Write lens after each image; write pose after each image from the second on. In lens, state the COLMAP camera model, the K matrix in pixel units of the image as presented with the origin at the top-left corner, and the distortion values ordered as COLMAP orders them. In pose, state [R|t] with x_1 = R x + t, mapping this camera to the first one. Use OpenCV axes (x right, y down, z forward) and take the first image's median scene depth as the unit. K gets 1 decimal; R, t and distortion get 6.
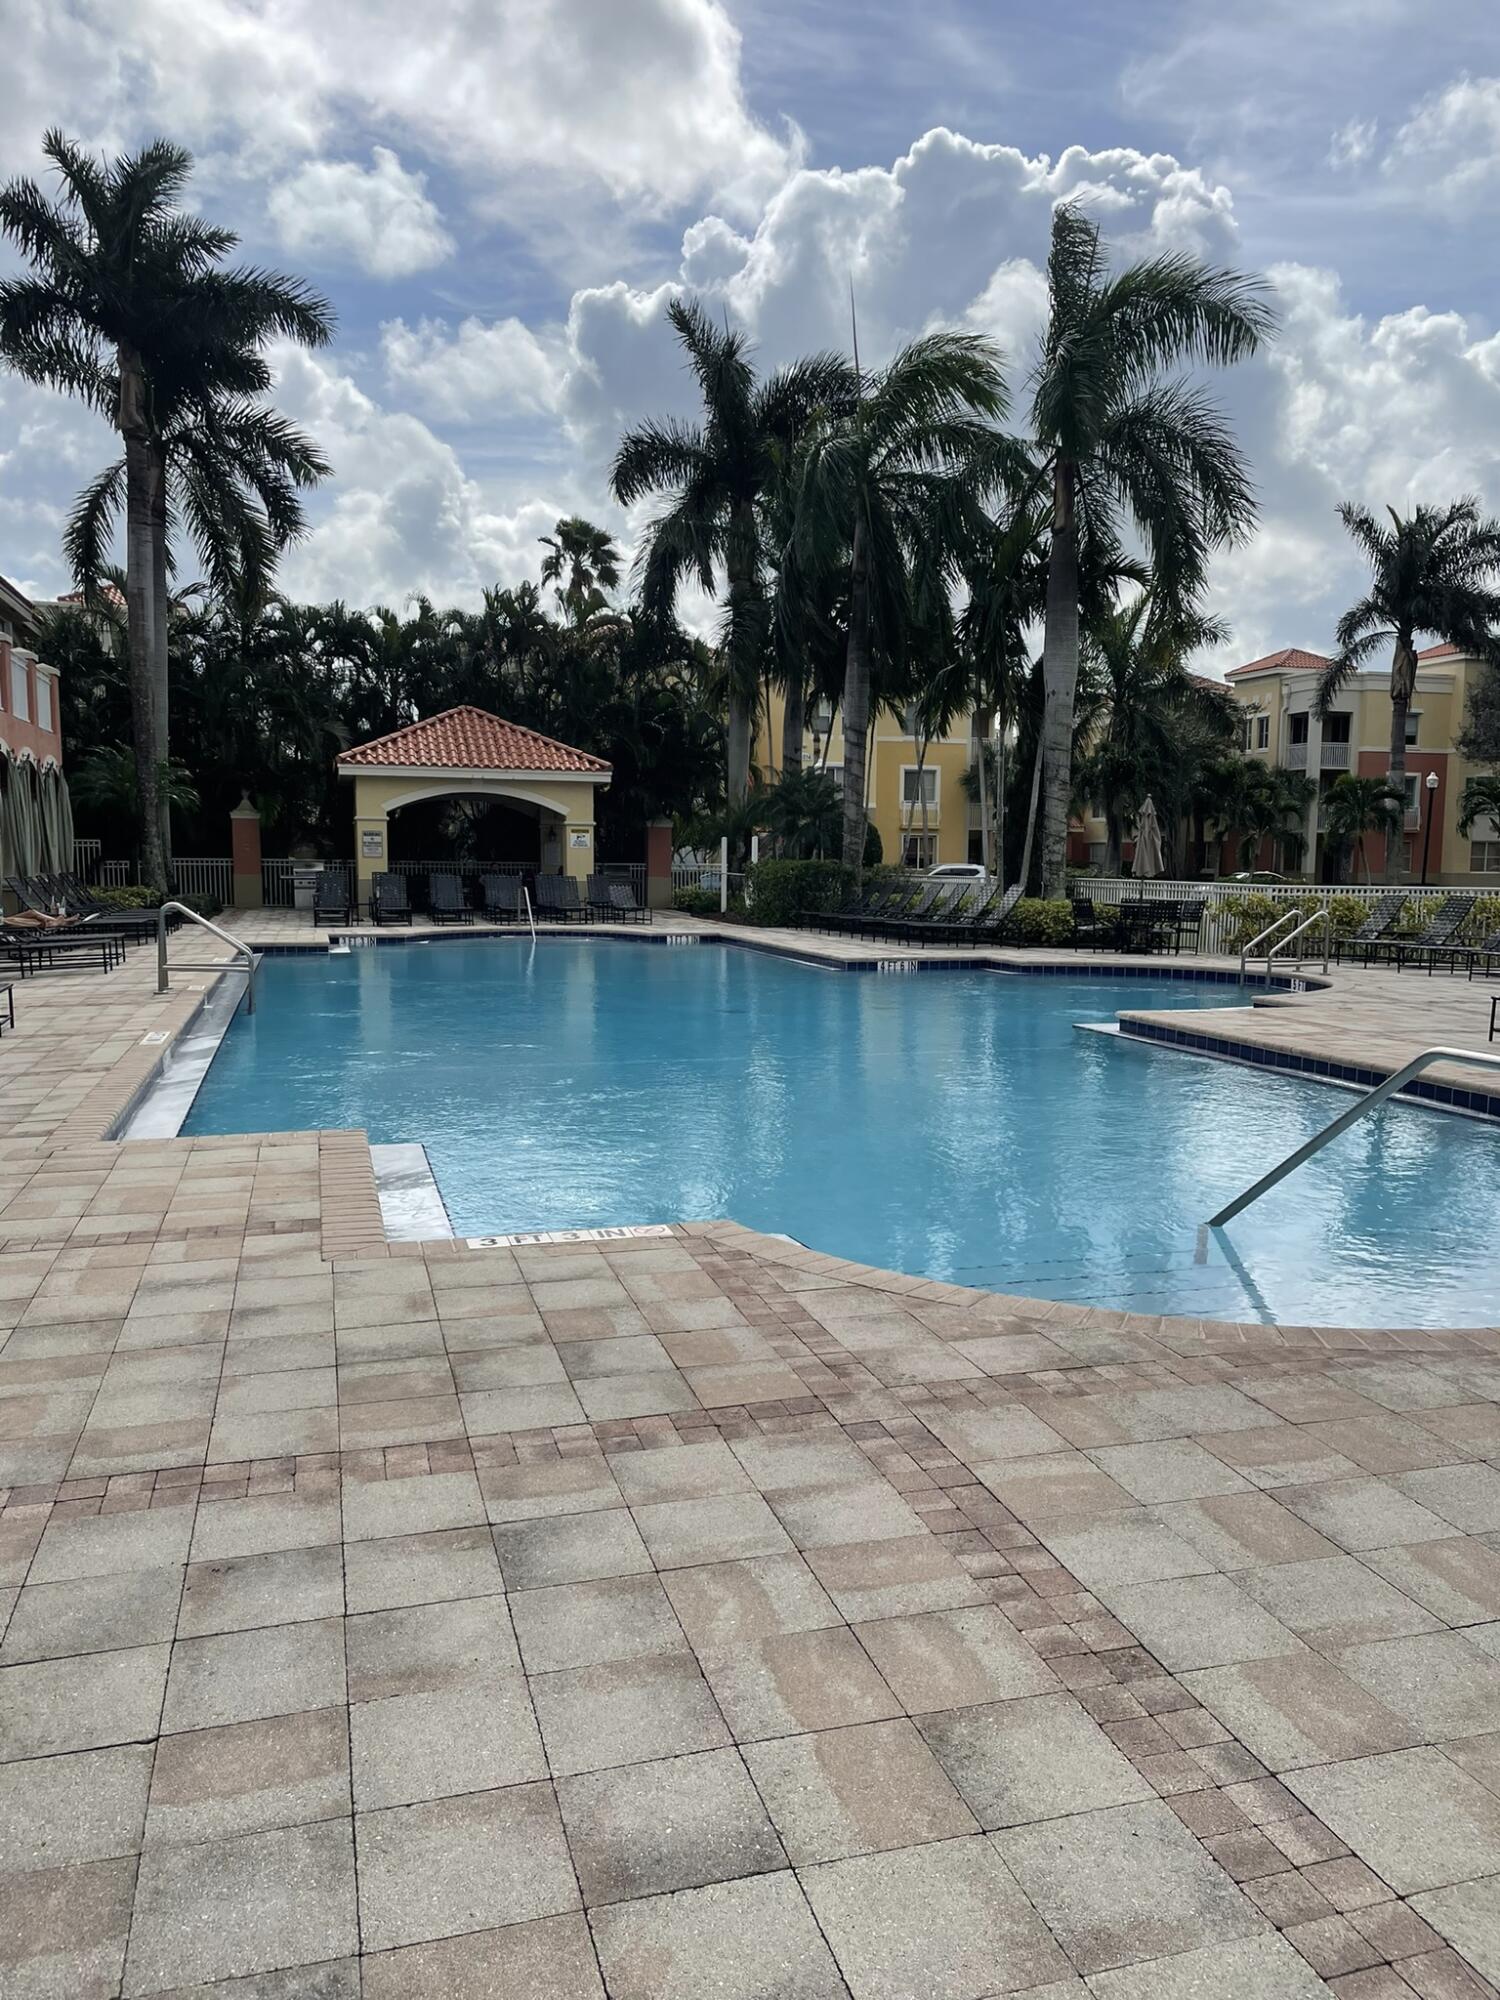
lens RADIAL K [[1523.7, 0, 761.5], [0, 1523.7, 1010.1], [0, 0, 1]] dist [0.088538, -0.114232]
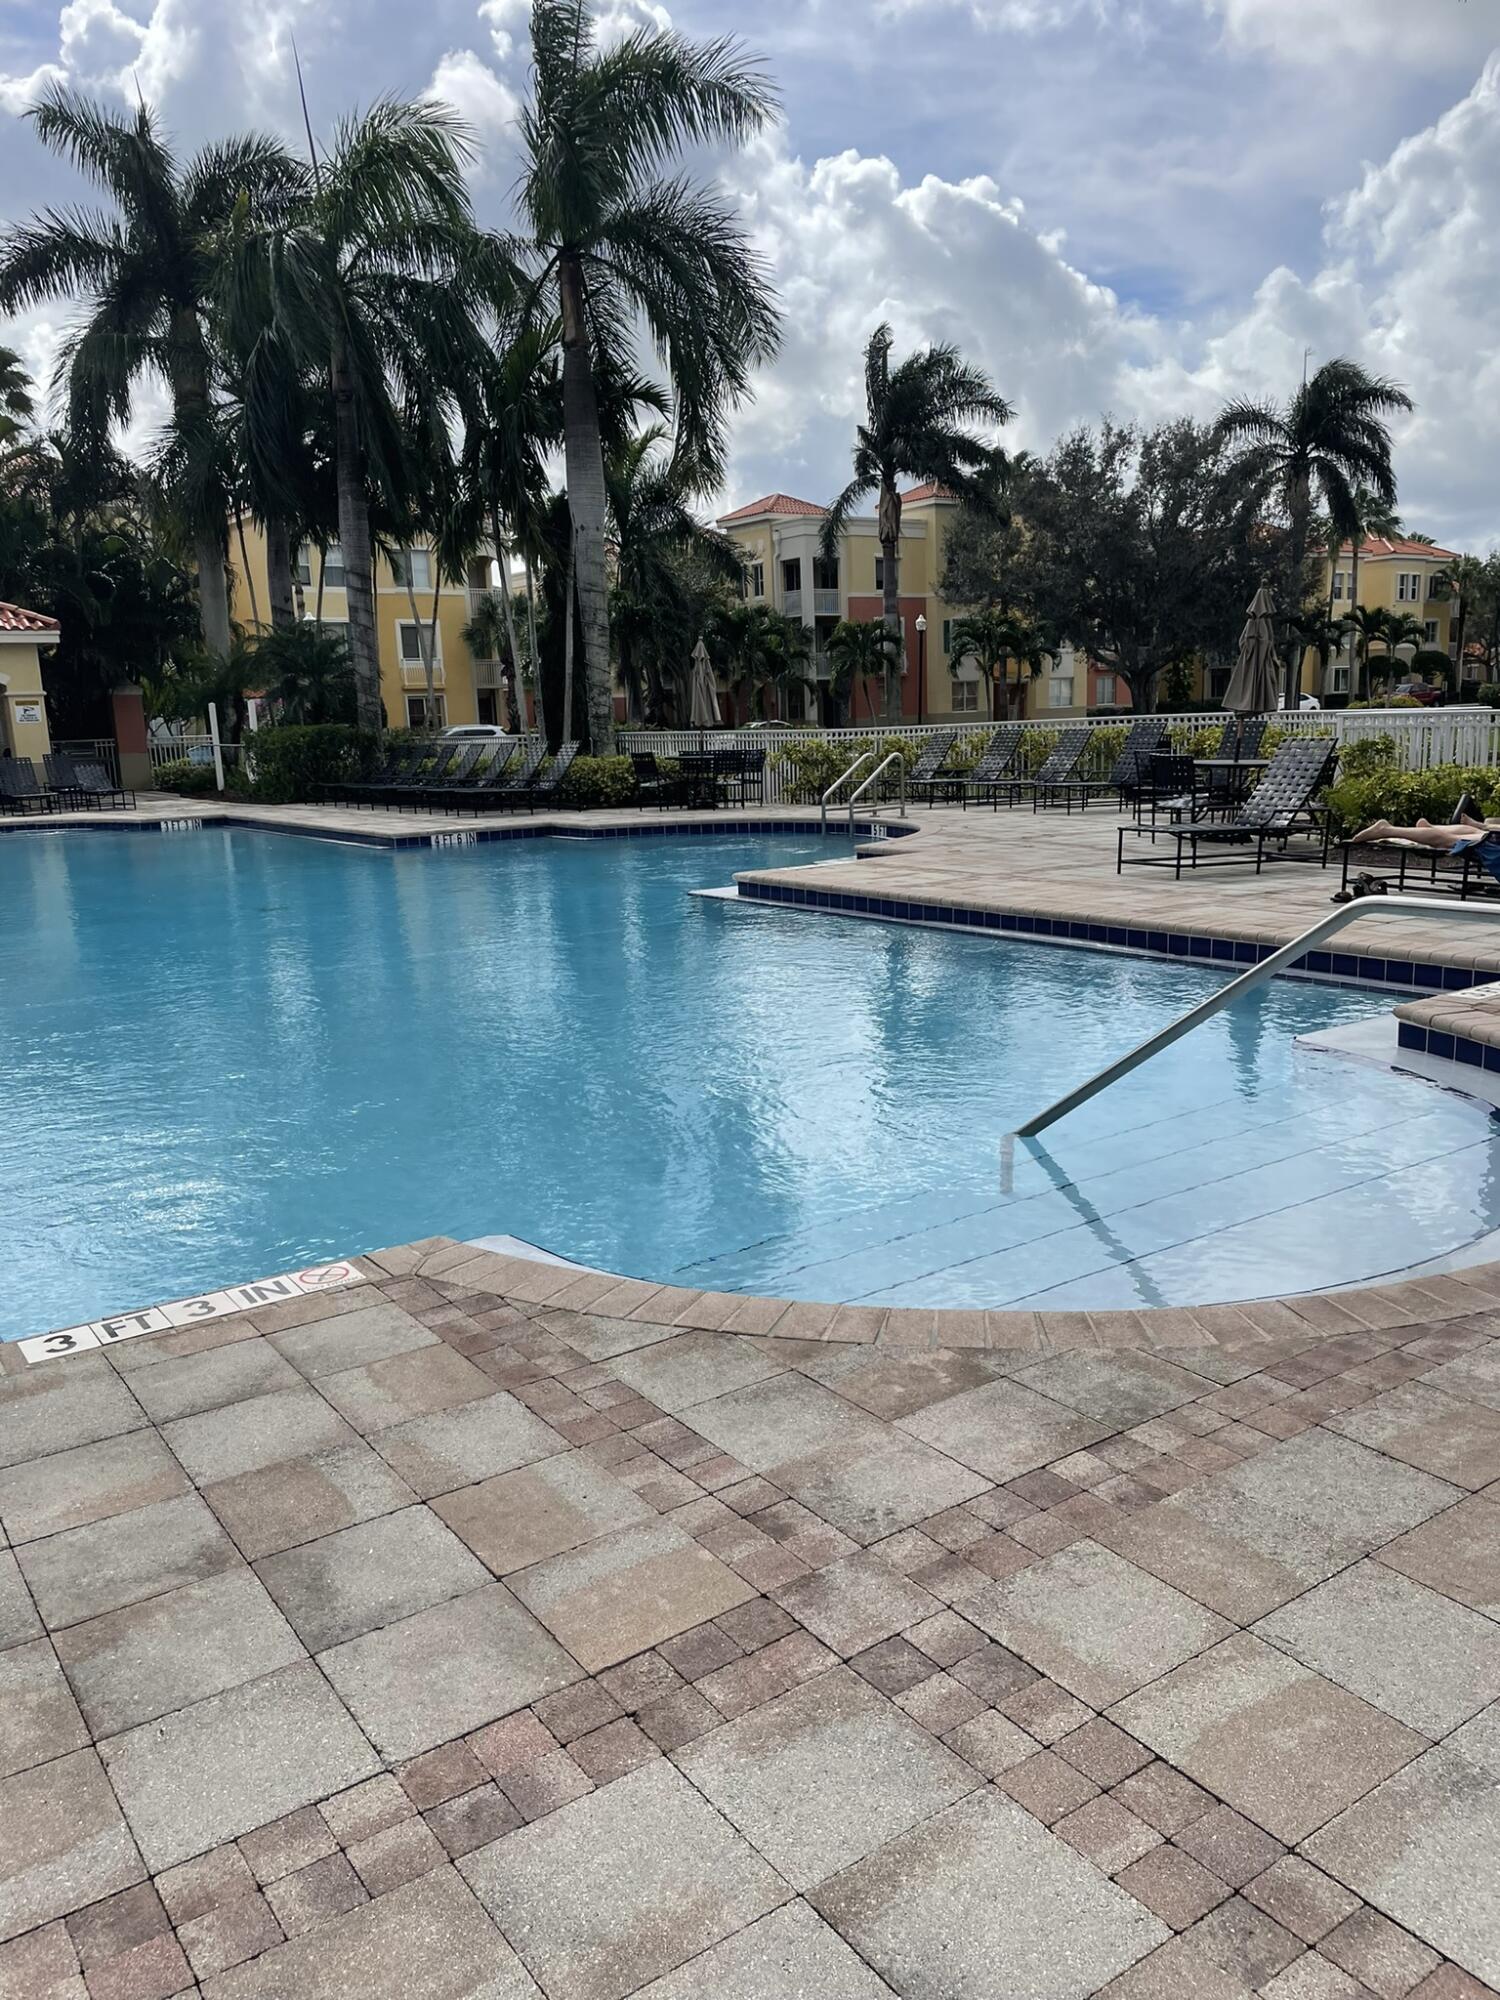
lens RADIAL K [[1523.7, 0, 780.1], [0, 1523.7, 1016.6], [0, 0, 1]] dist [0.088538, -0.114232]
pose [[0.943353, -0.109311, 0.313266, -0.025102], [0.079841, 0.991215, 0.105444, -0.005999], [-0.322040, -0.074460, 0.943793, 0.097244]]
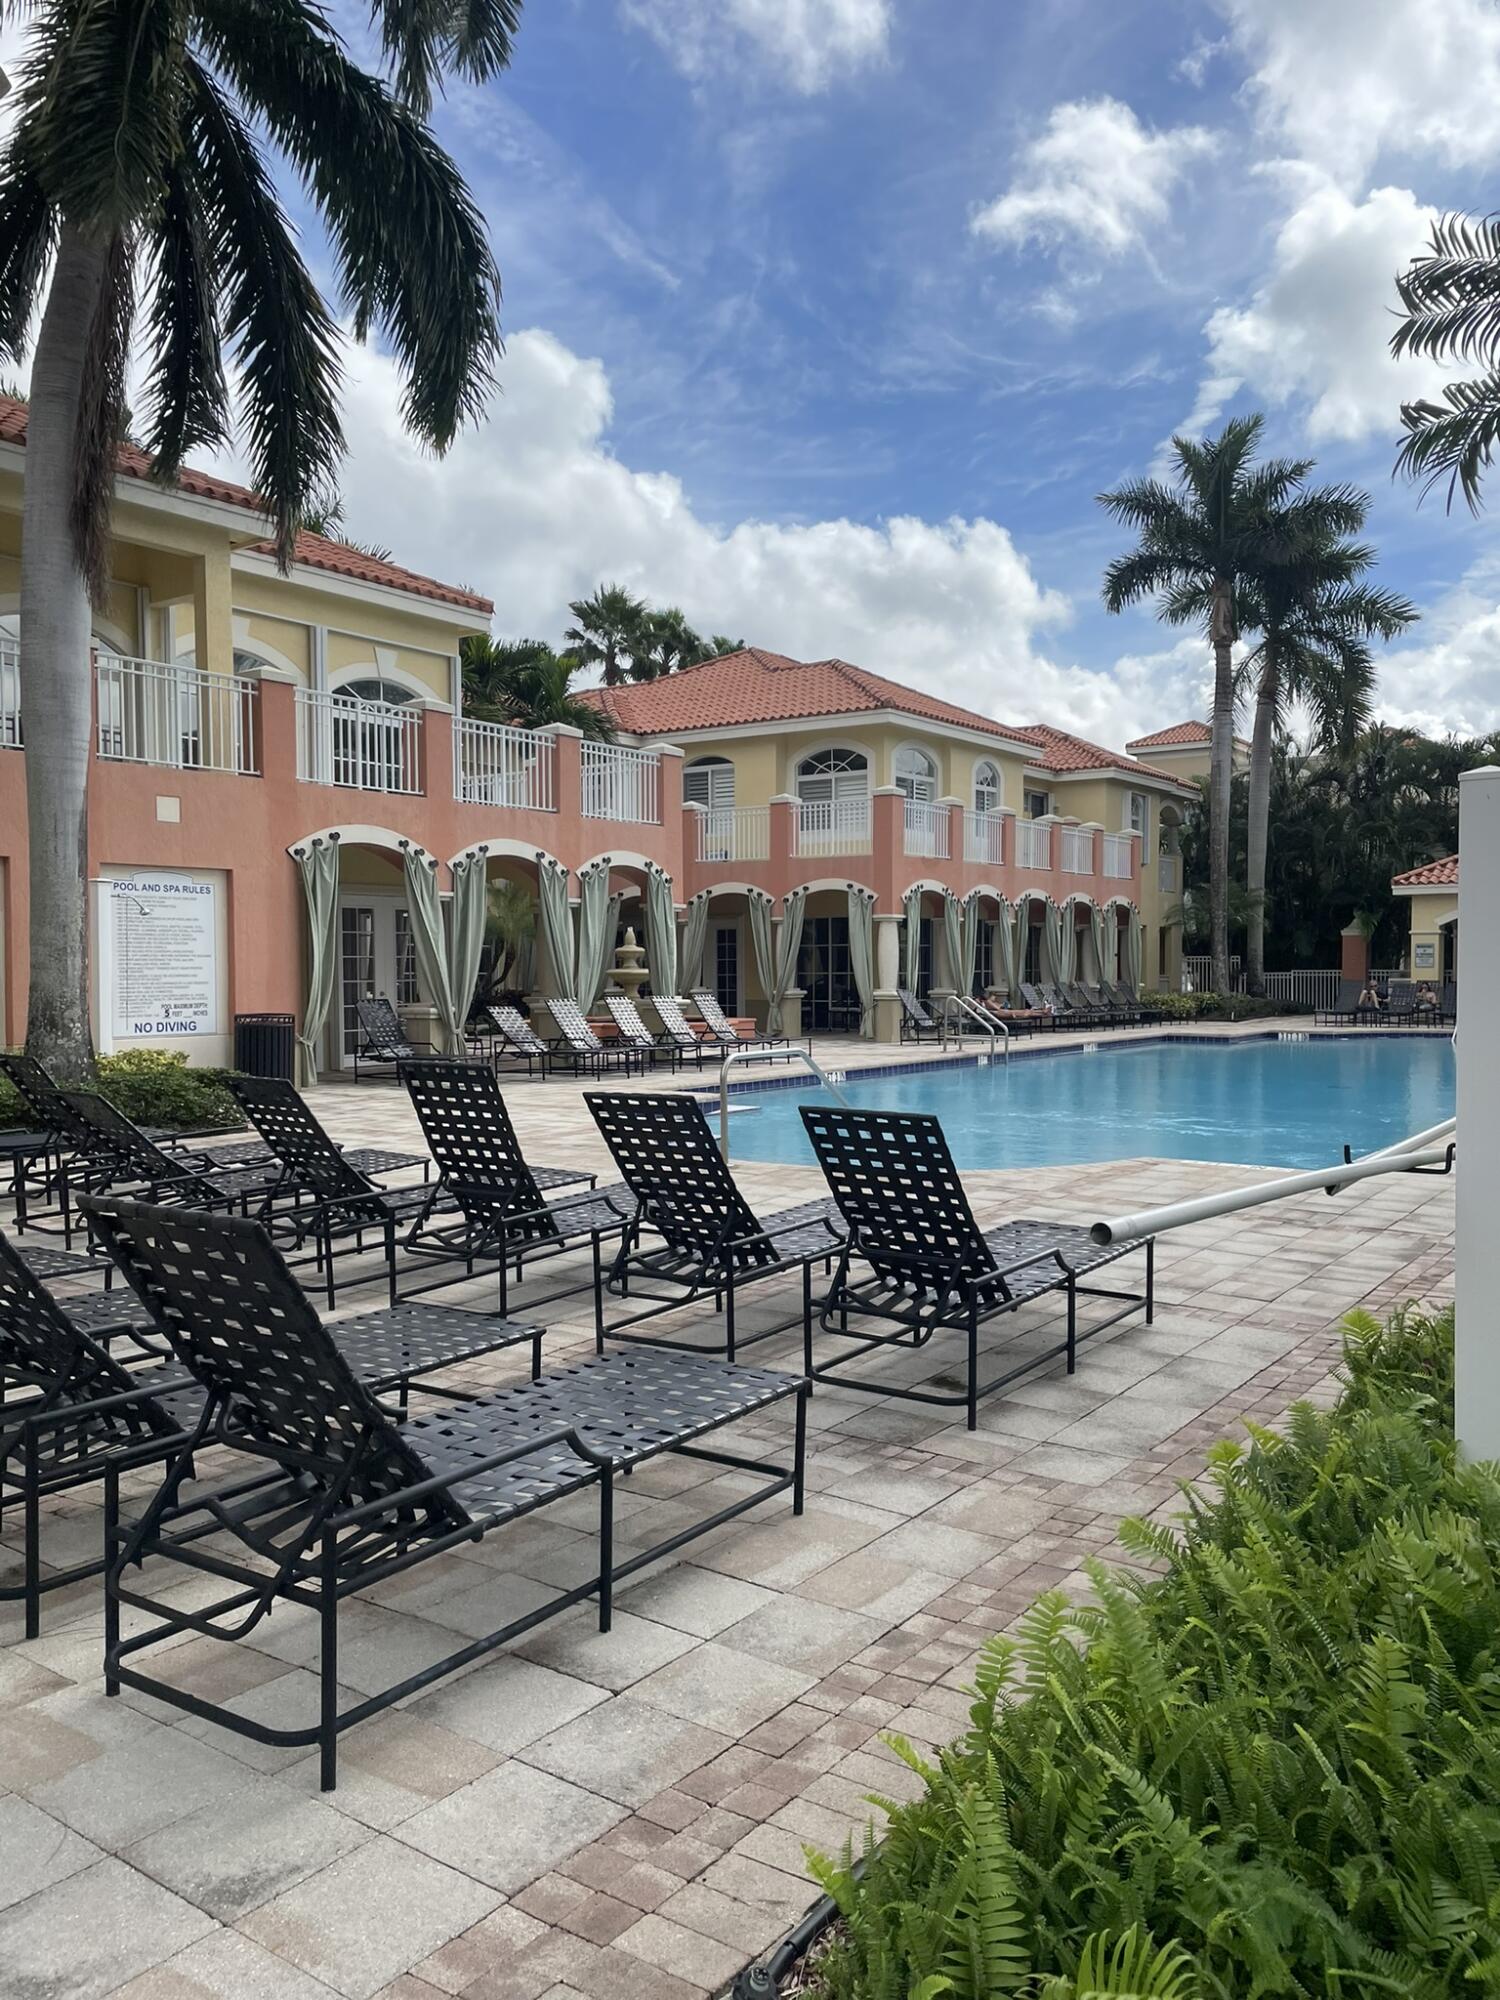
lens RADIAL K [[1523.7, 0, 742.2], [0, 1523.7, 1007.7], [0, 0, 1]] dist [0.088538, -0.114232]
pose [[0.634933, 0.004394, -0.772555, 1.235565], [-0.058944, 0.997345, -0.042771, 0.023573], [0.770315, 0.072694, 0.633506, -0.330669]]
